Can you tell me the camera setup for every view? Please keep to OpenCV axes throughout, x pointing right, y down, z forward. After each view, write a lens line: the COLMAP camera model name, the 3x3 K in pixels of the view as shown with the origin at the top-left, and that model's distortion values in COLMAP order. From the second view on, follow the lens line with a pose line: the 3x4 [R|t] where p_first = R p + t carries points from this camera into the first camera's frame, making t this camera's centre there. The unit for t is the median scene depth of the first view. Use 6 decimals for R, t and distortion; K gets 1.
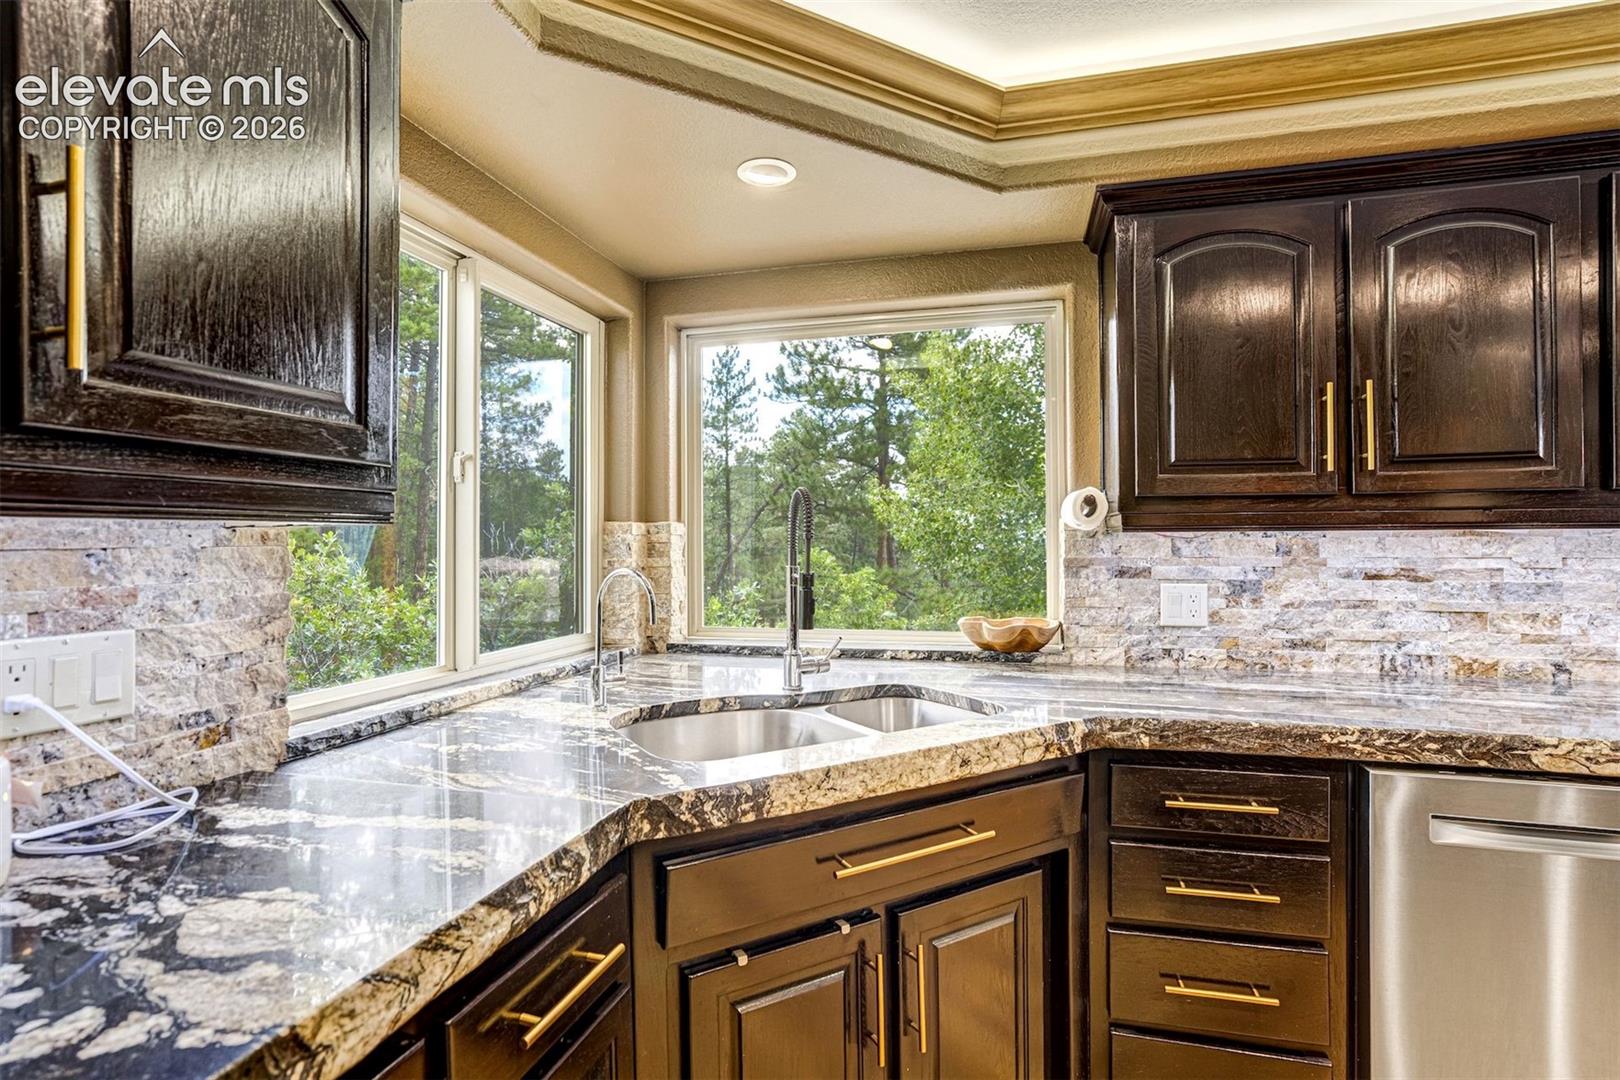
lens RADIAL K [[765.3, 0, 843.8], [0, 765.3, 554.4], [0, 0, 1]] dist [-0.039014, 0.012957]
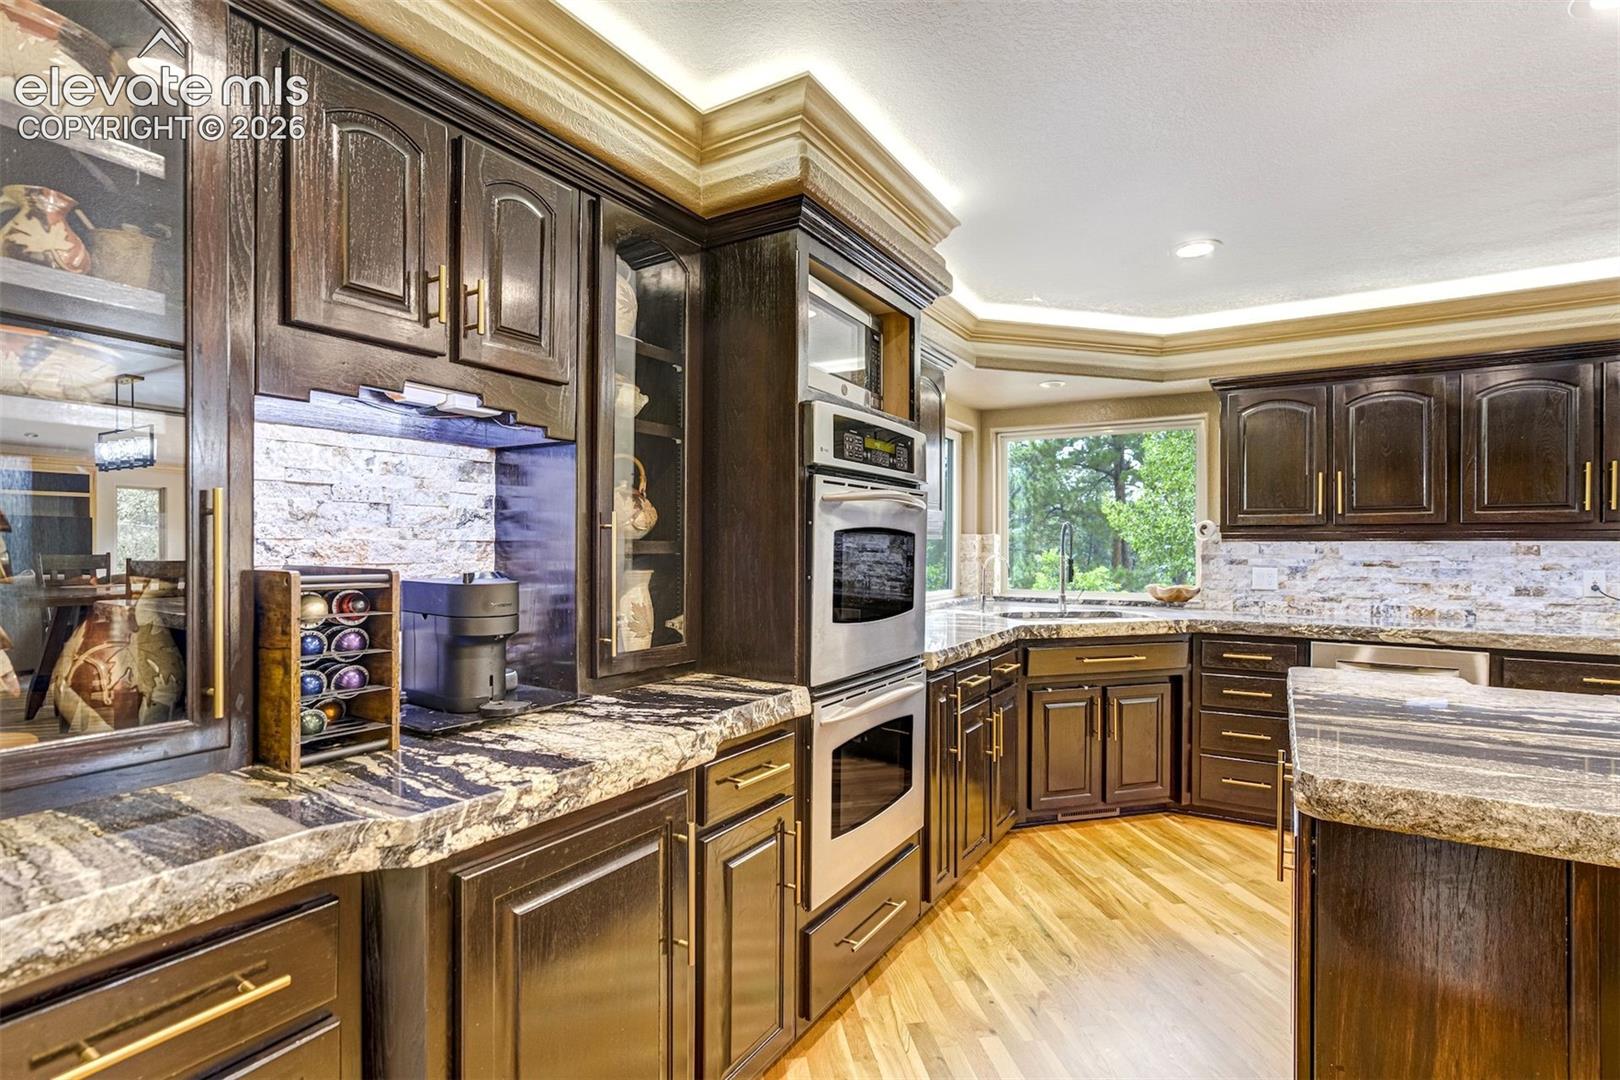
lens RADIAL K [[765.3, 0, 844.8], [0, 765.3, 545.6], [0, 0, 1]] dist [-0.039014, 0.012957]
pose [[0.956227, 0.005054, -0.292583, -0.018458], [-0.008576, 0.999905, -0.010755, 0.012164], [0.292501, 0.012794, 0.956180, -1.243223]]
